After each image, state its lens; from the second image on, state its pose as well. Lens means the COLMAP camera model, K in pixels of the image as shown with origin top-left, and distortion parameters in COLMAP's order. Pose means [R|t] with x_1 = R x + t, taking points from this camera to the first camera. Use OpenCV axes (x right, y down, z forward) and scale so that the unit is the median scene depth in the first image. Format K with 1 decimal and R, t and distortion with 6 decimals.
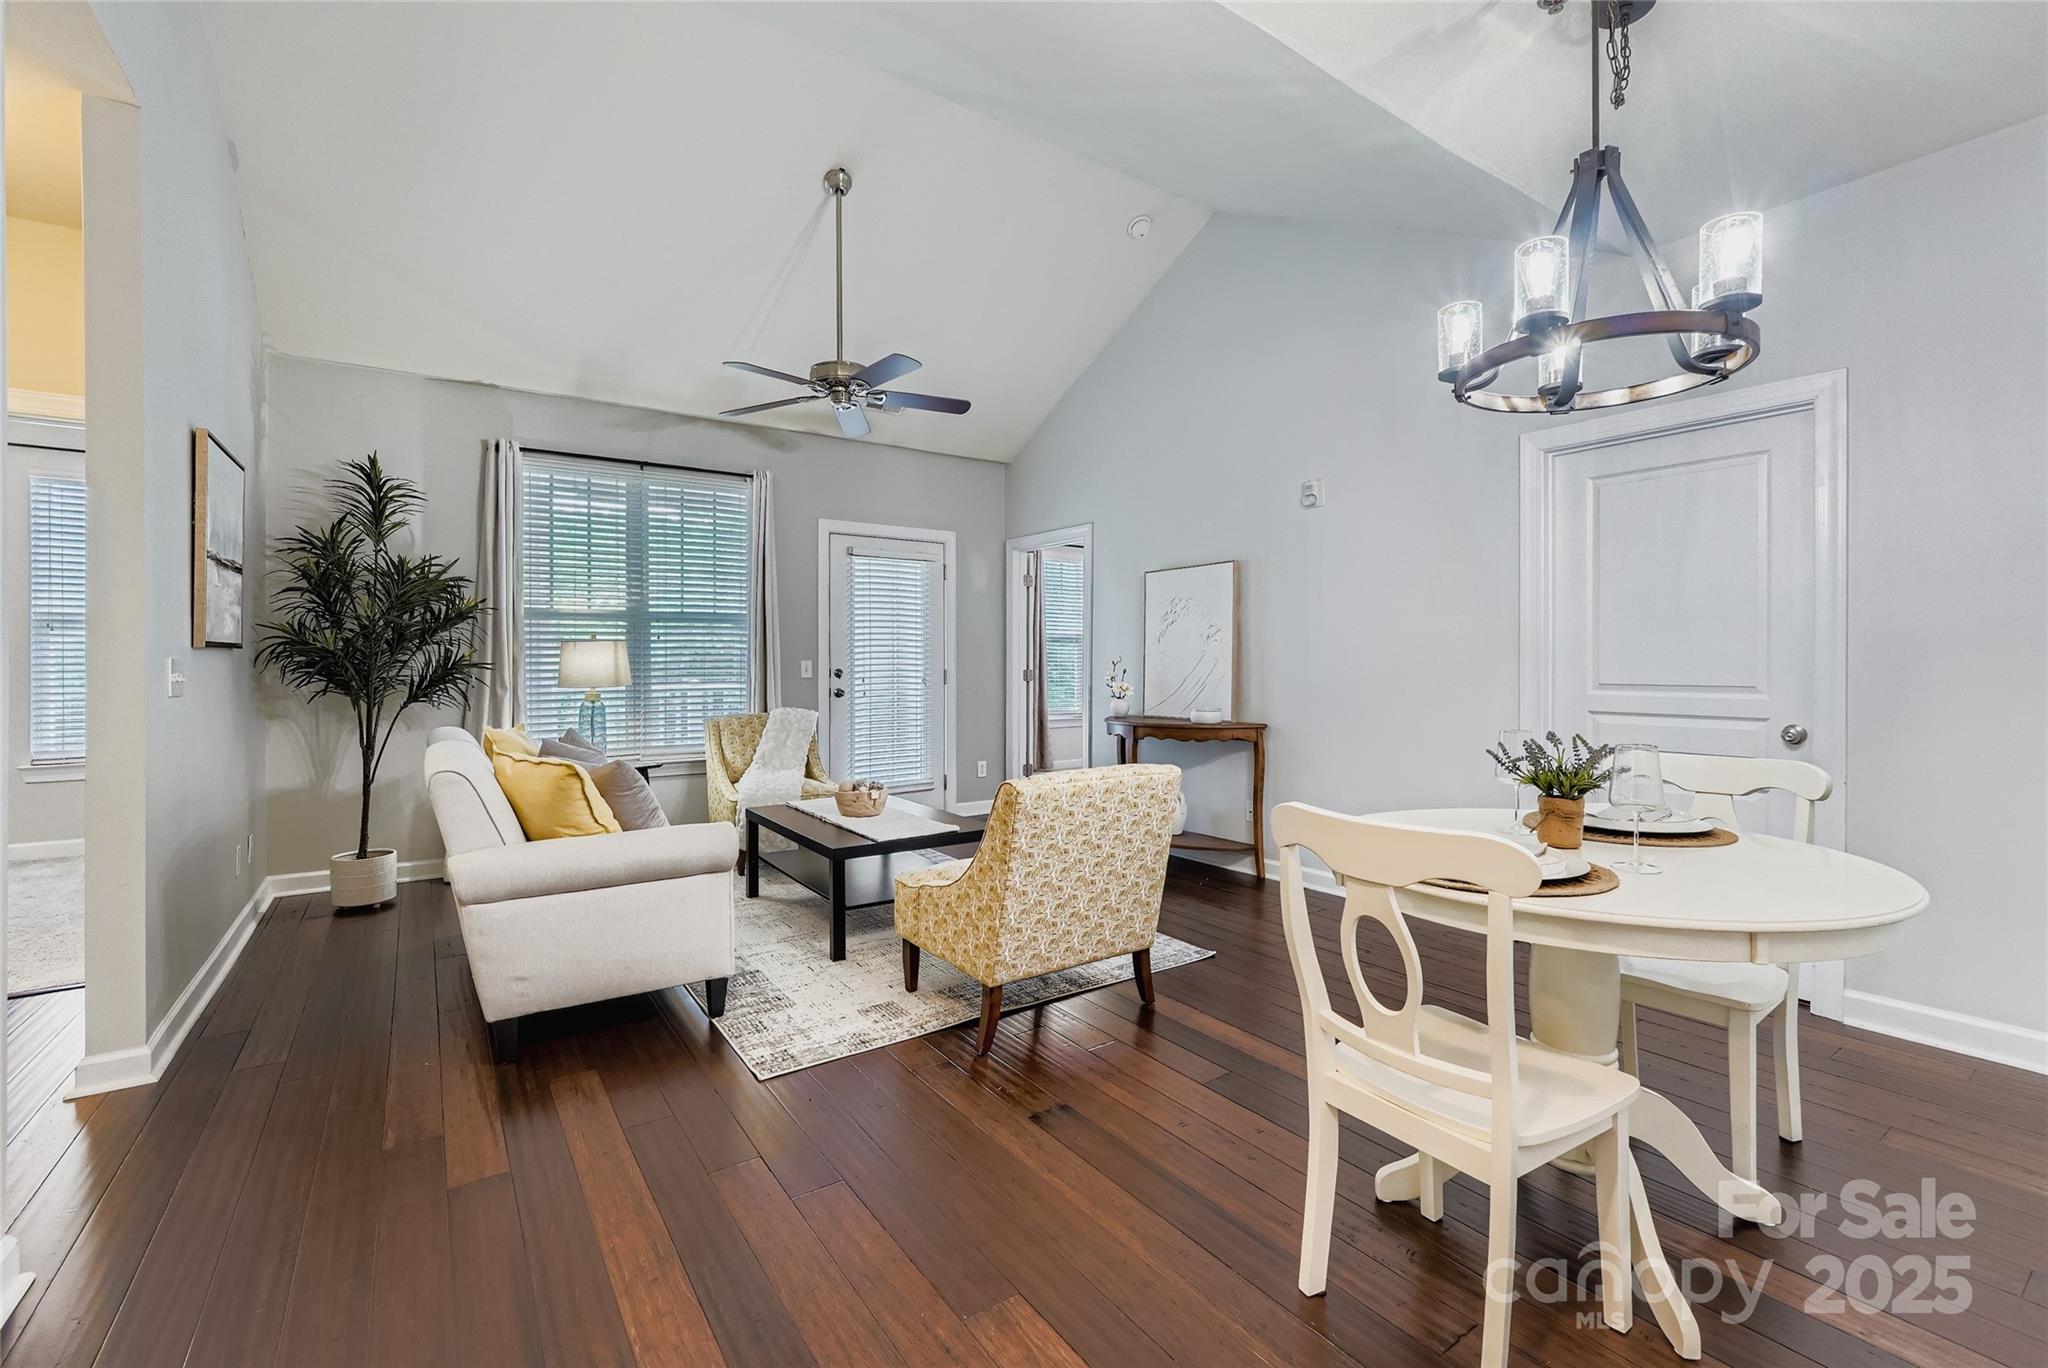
lens RADIAL K [[880.9, 0, 1023.9], [0, 880.9, 663.1], [0, 0, 1]] dist [-0.000386, -0.000118]
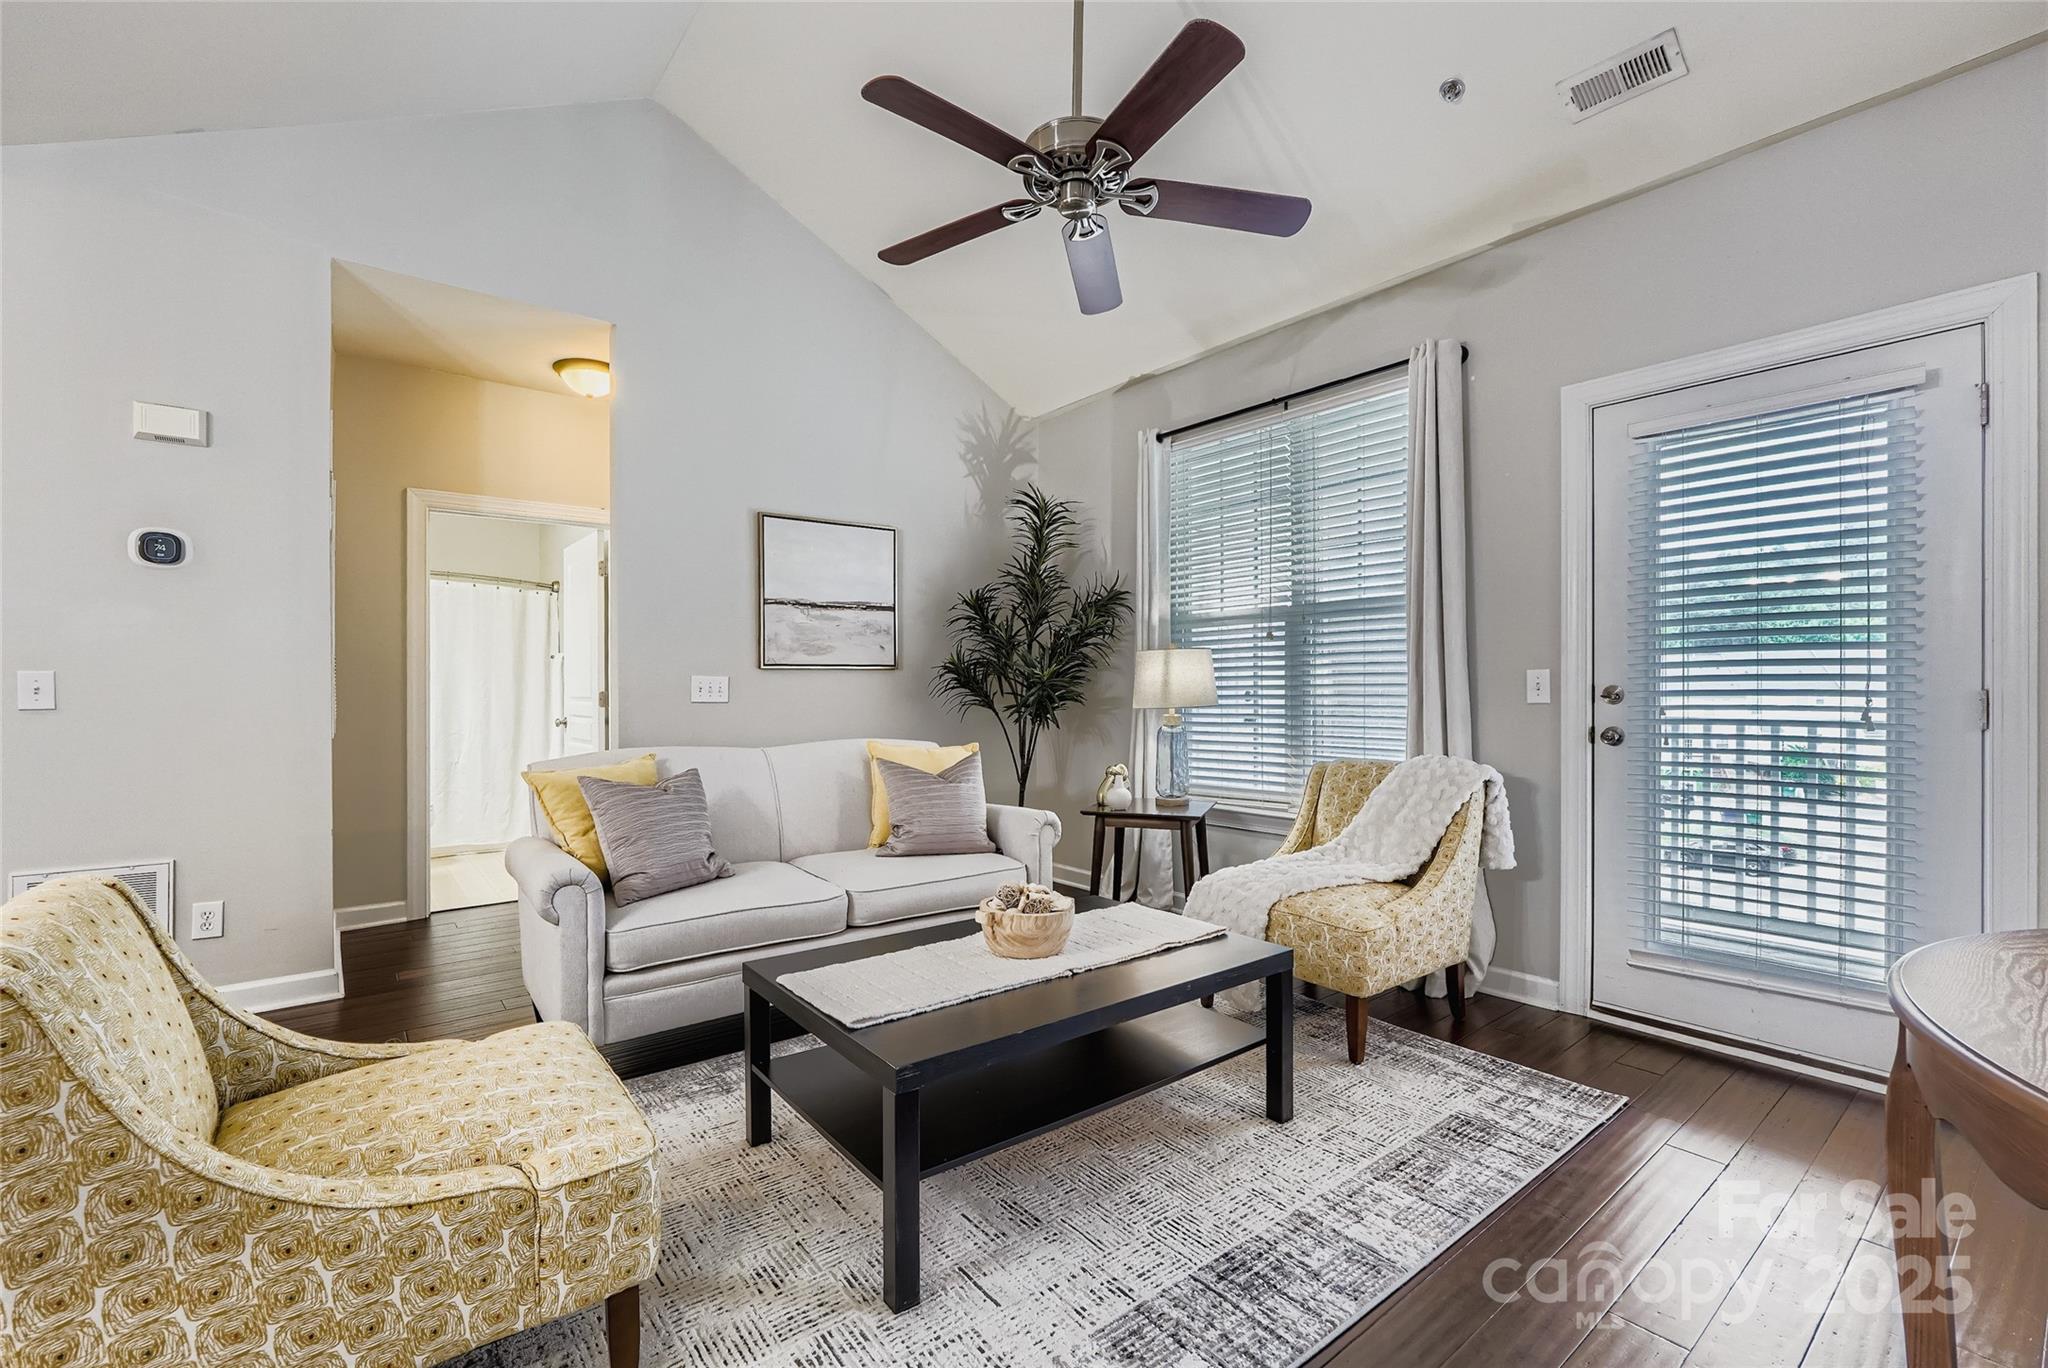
lens RADIAL K [[890.9, 0, 1028.5], [0, 890.9, 691.3], [0, 0, 1]] dist [-0.000977, -0.000032]
pose [[0.076013, 0.000913, -0.997106, 0.339231], [0.001572, 0.999998, 0.001036, 0.012015], [0.997106, -0.001646, 0.076012, 0.890490]]
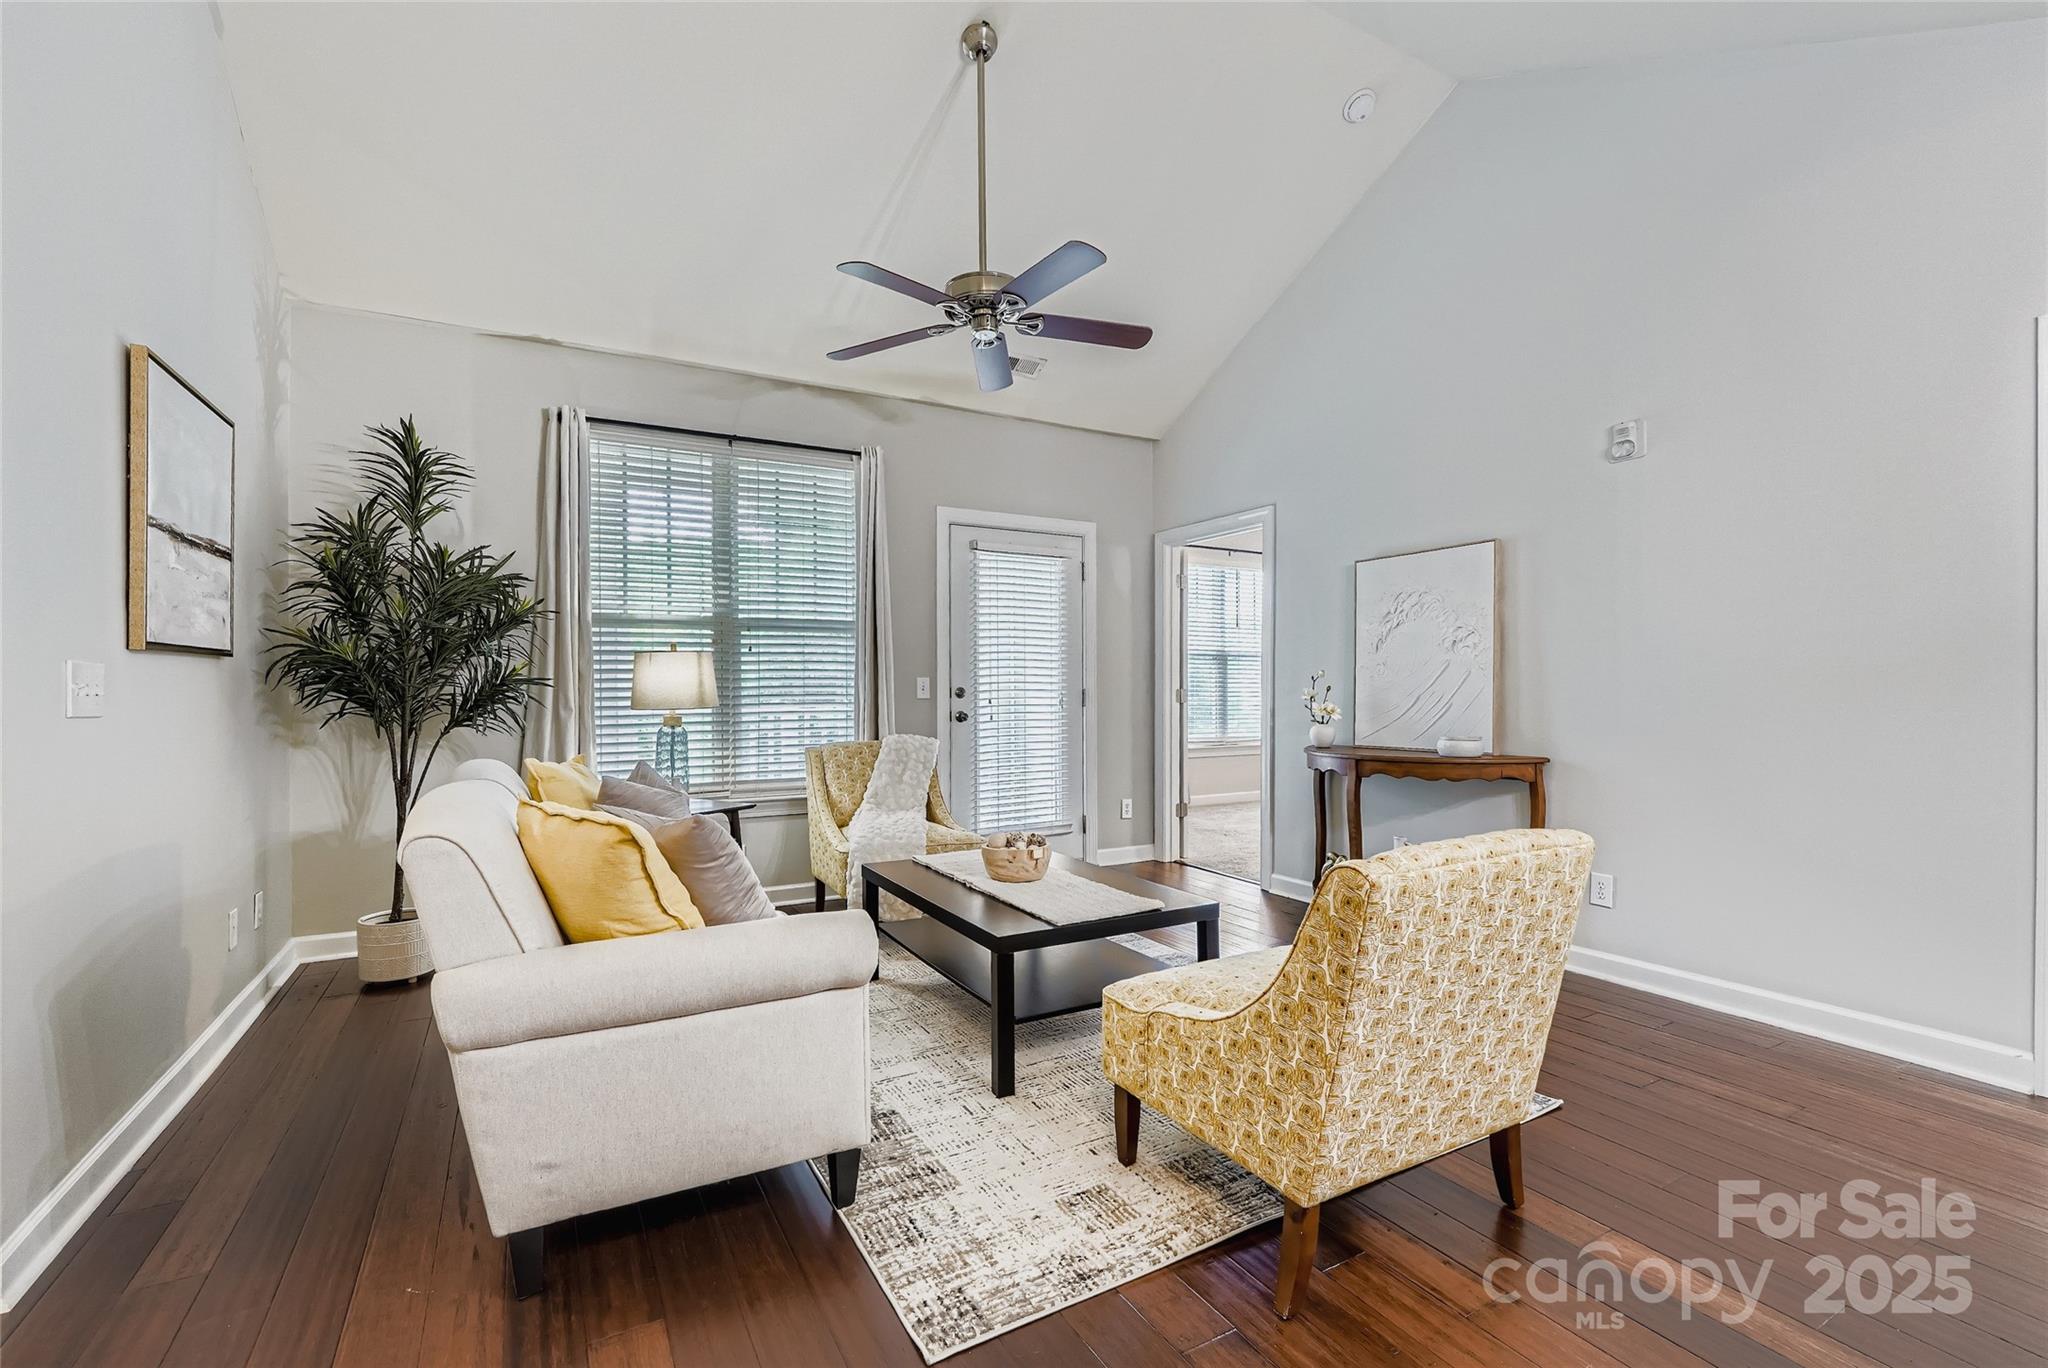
lens RADIAL K [[890.9, 0, 1028.5], [0, 890.9, 691.3], [0, 0, 1]] dist [-0.000977, -0.000032]
pose [[0.996333, -0.002351, -0.085523, -0.103361], [0.002555, 0.999994, 0.002276, 0.011548], [0.085517, -0.002486, 0.996334, 0.235305]]
